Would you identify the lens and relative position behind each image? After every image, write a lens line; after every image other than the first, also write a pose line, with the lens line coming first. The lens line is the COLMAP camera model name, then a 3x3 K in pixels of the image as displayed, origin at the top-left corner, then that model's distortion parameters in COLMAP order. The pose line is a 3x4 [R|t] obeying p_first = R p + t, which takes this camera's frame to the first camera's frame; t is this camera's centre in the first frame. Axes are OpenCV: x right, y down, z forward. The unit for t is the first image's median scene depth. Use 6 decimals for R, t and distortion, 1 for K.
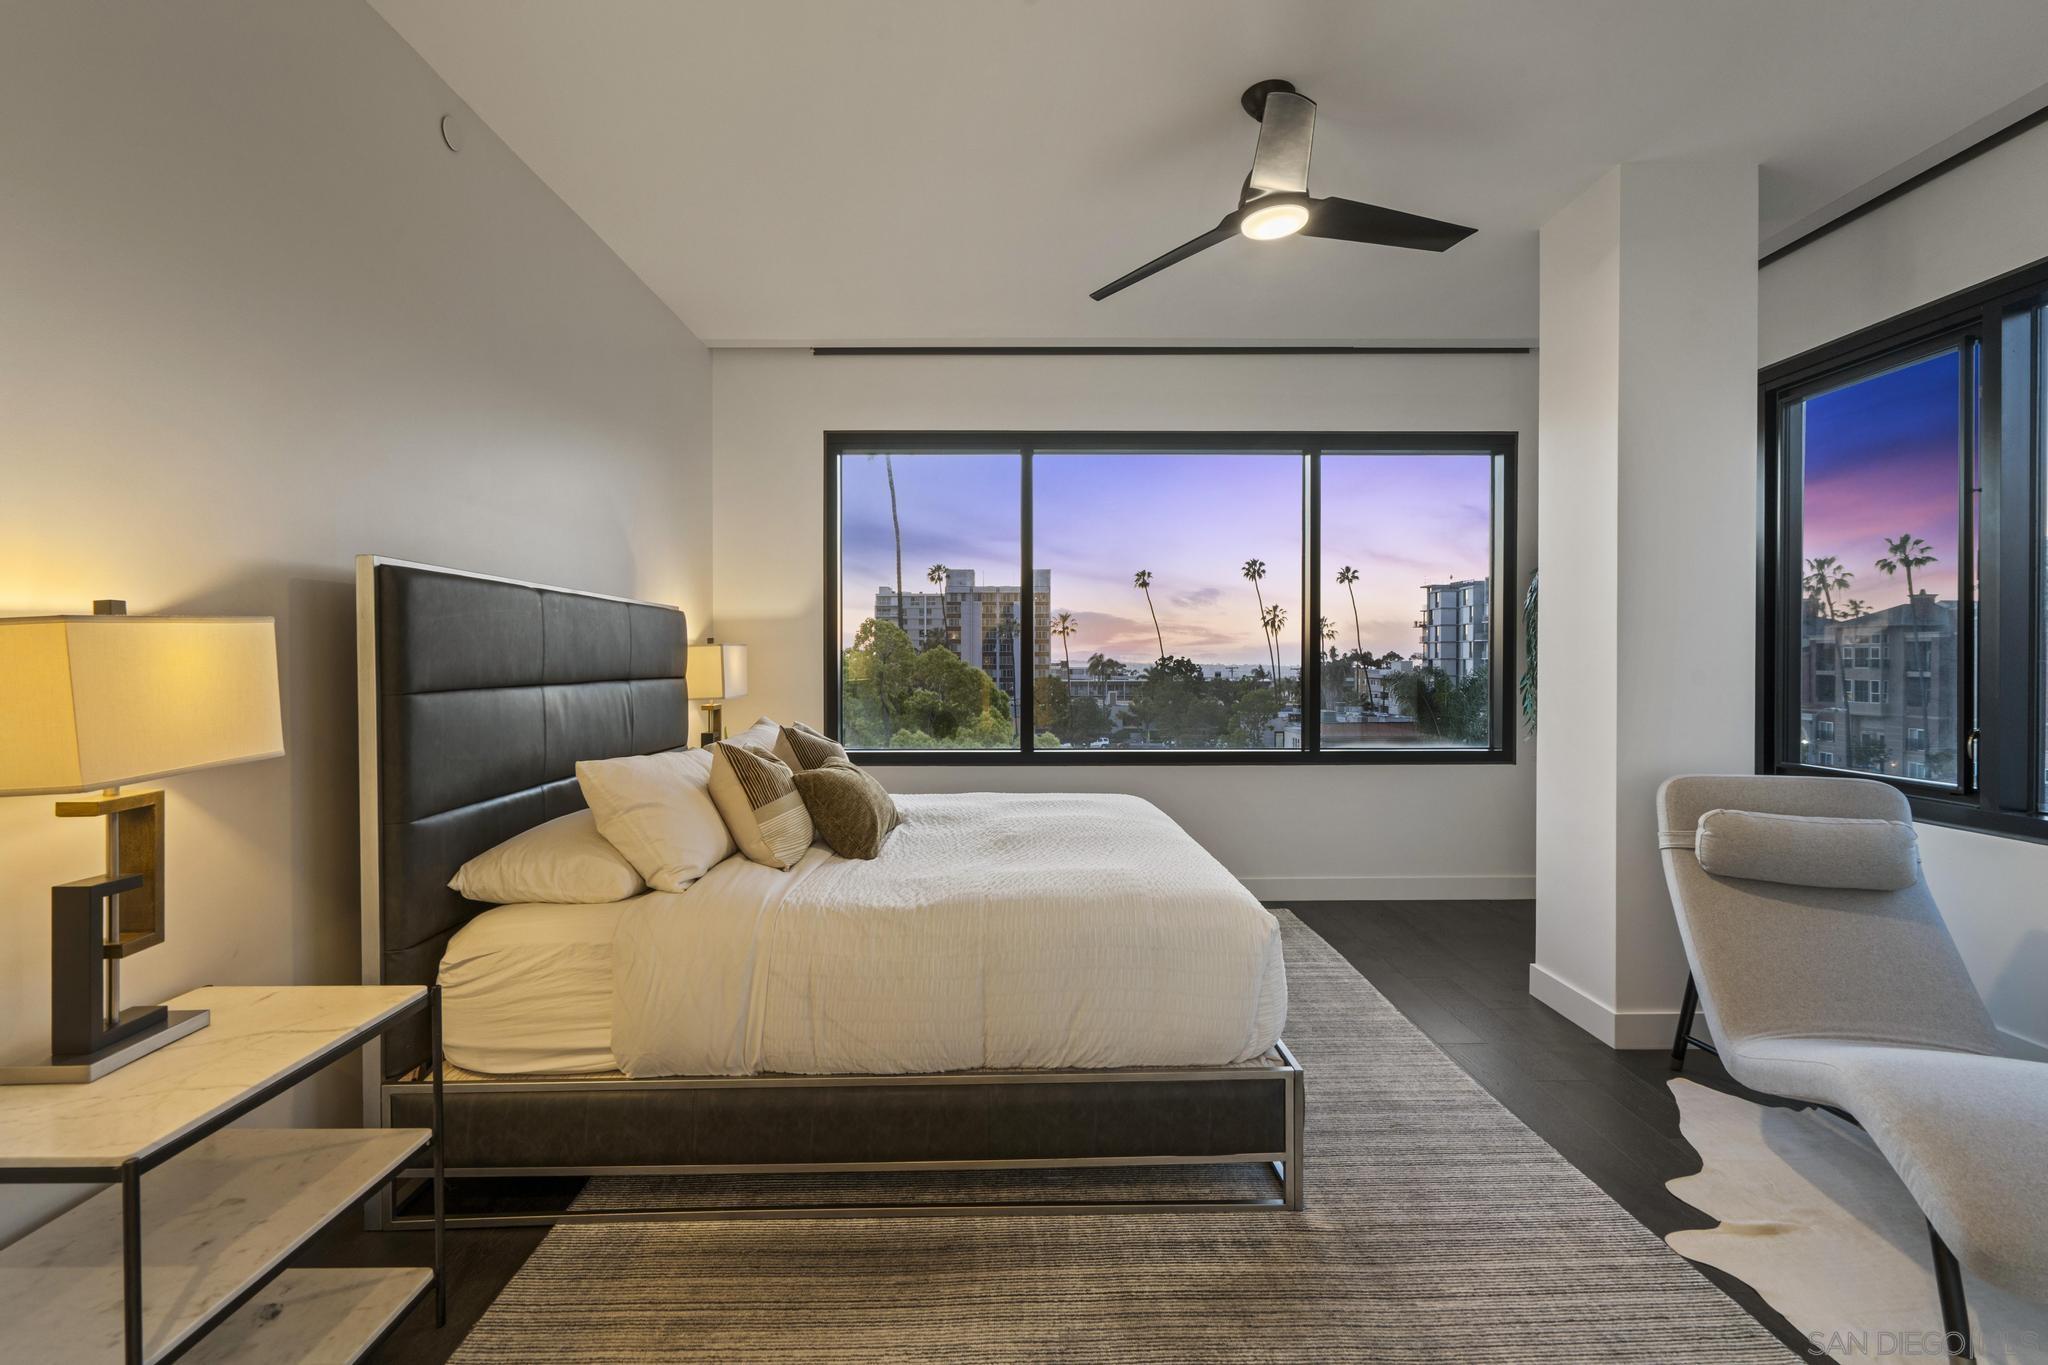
lens RADIAL K [[919.9, 0, 1029.5], [0, 919.9, 672.2], [0, 0, 1]] dist [-0.001278, -0.000088]
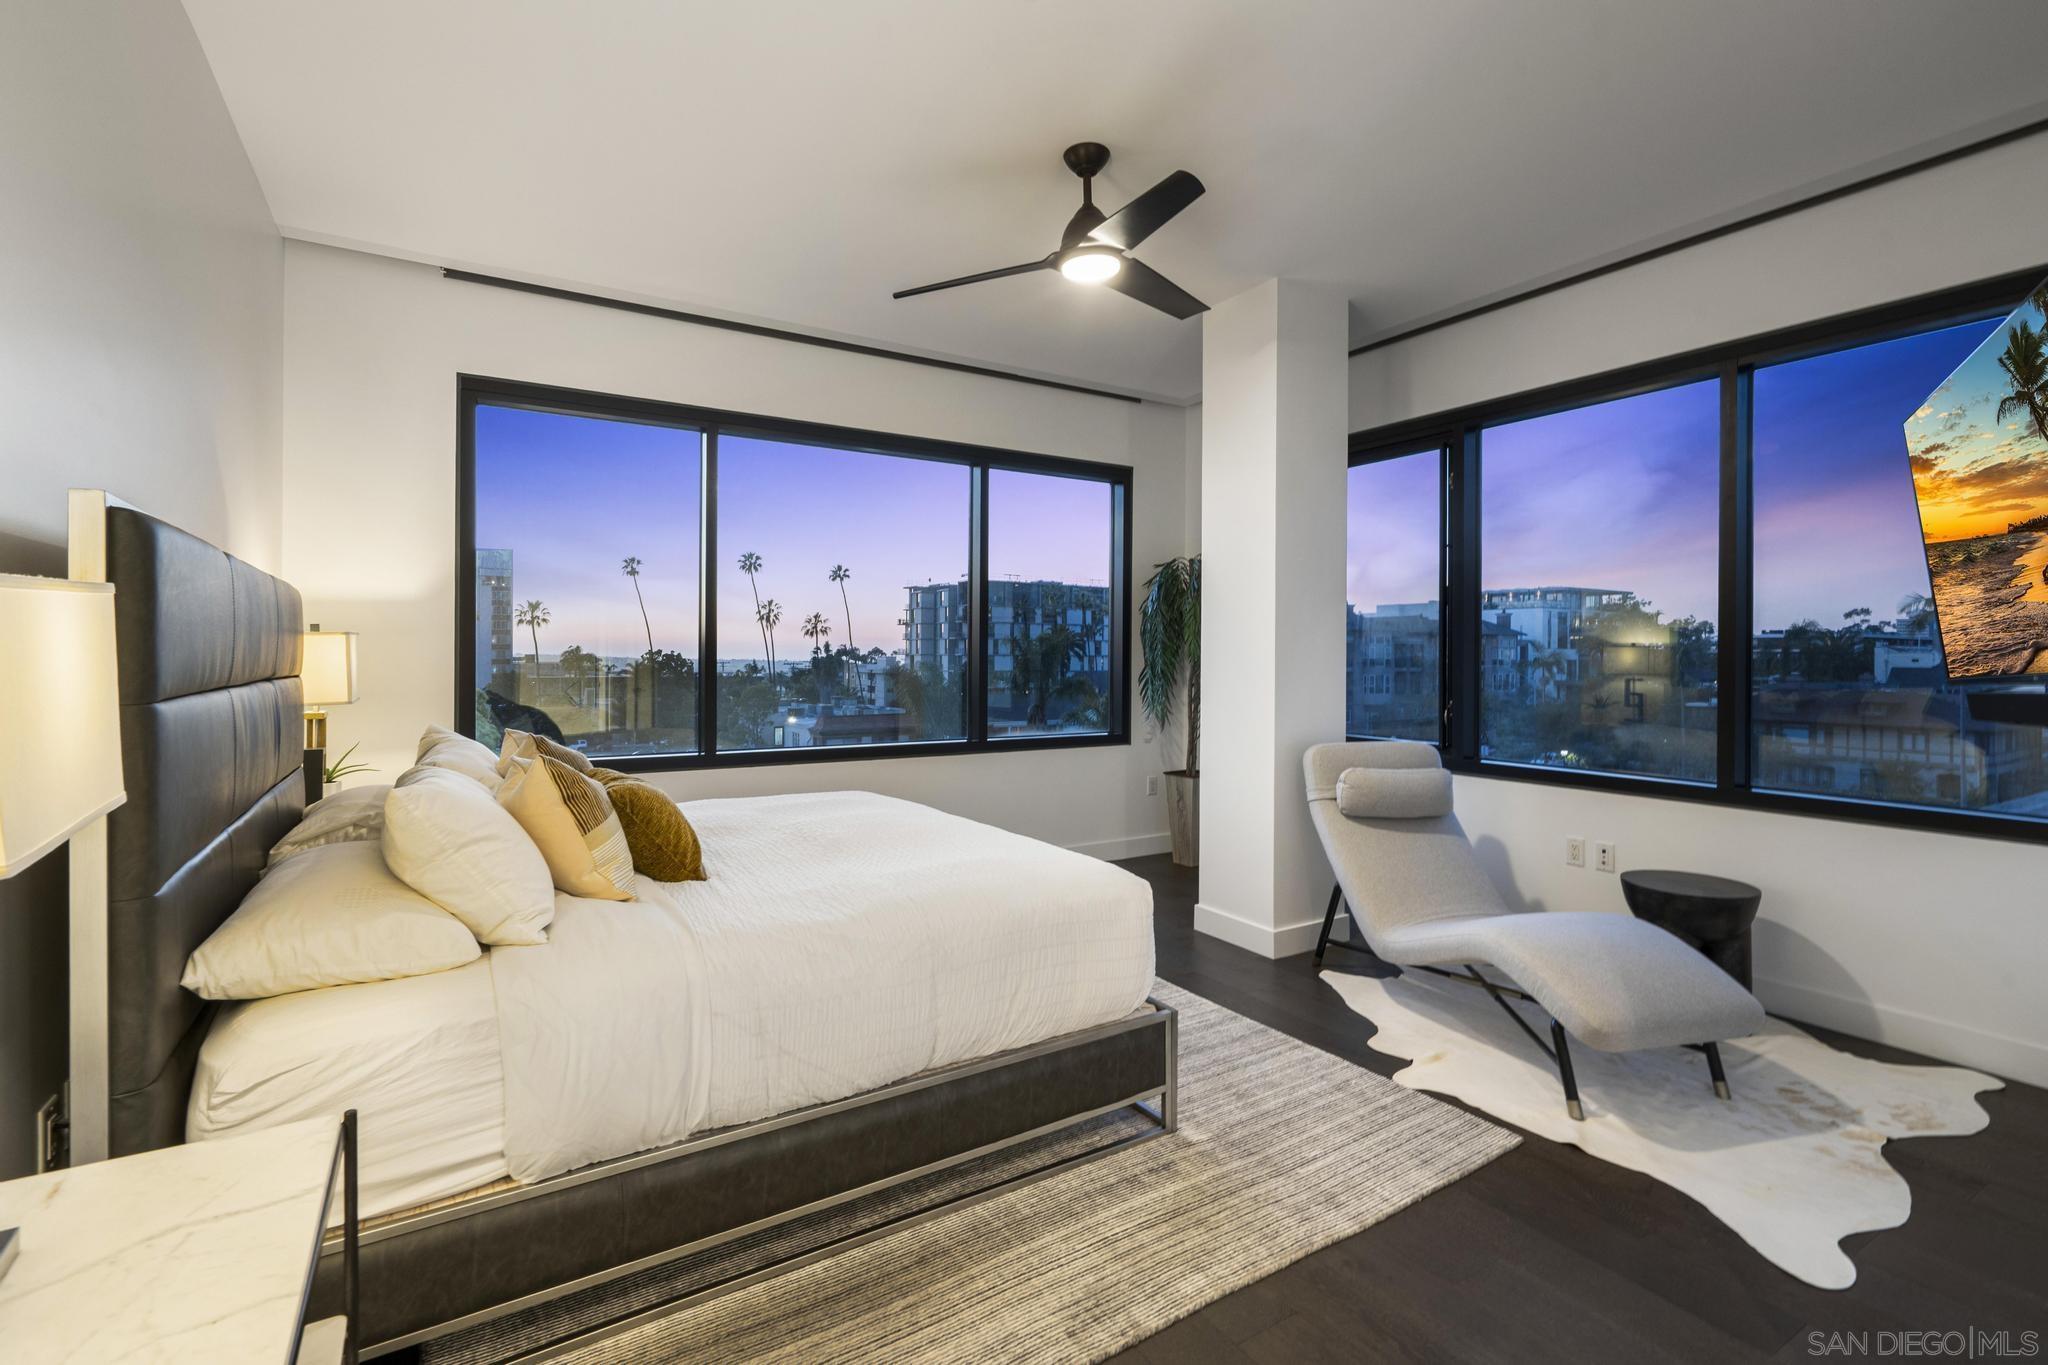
lens RADIAL K [[923.5, 0, 1024.8], [0, 923.5, 655.9], [0, 0, 1]] dist [-0.002639, 0.000116]
pose [[0.854955, 0.005159, 0.518677, -0.467607], [0.001095, 0.999930, -0.011751, -0.002466], [-0.518701, 0.010614, 0.854890, 0.092465]]
